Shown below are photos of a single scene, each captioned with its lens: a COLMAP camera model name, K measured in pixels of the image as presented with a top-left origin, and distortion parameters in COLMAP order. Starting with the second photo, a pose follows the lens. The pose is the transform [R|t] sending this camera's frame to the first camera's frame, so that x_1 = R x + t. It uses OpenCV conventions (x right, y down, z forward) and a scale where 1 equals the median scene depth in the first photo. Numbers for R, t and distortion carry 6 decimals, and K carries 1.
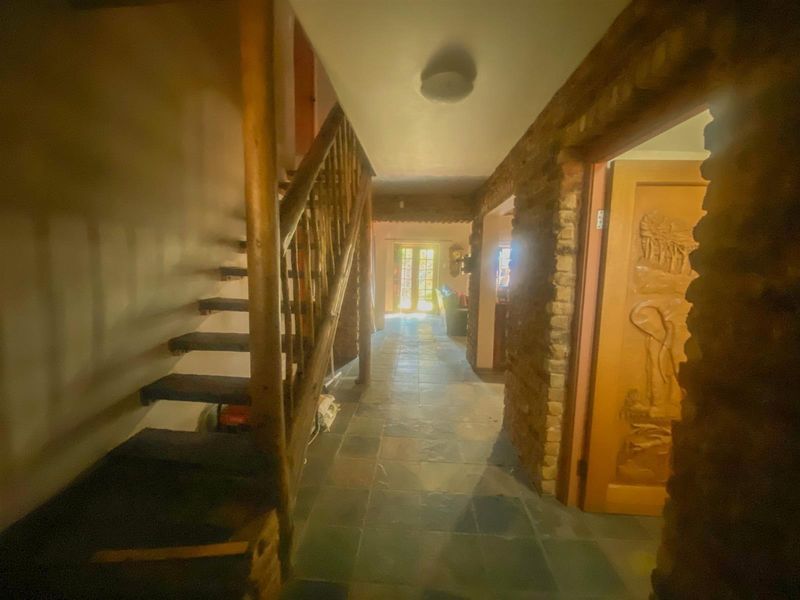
lens RADIAL K [[323.0, 0, 398.4], [0, 323.0, 299.7], [0, 0, 1]] dist [0.033274, -0.027118]
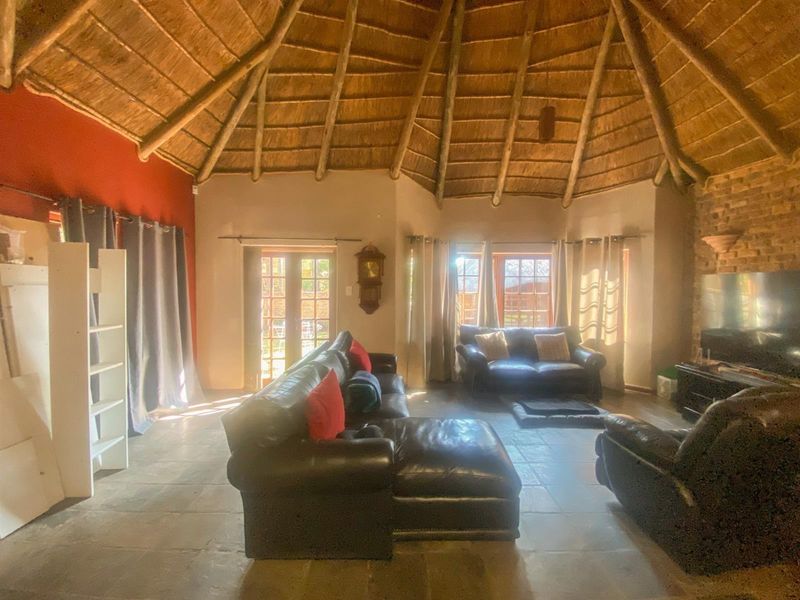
lens RADIAL K [[326.3, 0, 400.0], [0, 326.3, 300.0], [0, 0, 1]] dist [0.023161, -0.022224]
pose [[0.998164, -0.023007, 0.056023, 0.189650], [0.026875, 0.997233, -0.069309, -0.054876], [-0.054274, 0.070687, 0.996021, 0.506790]]
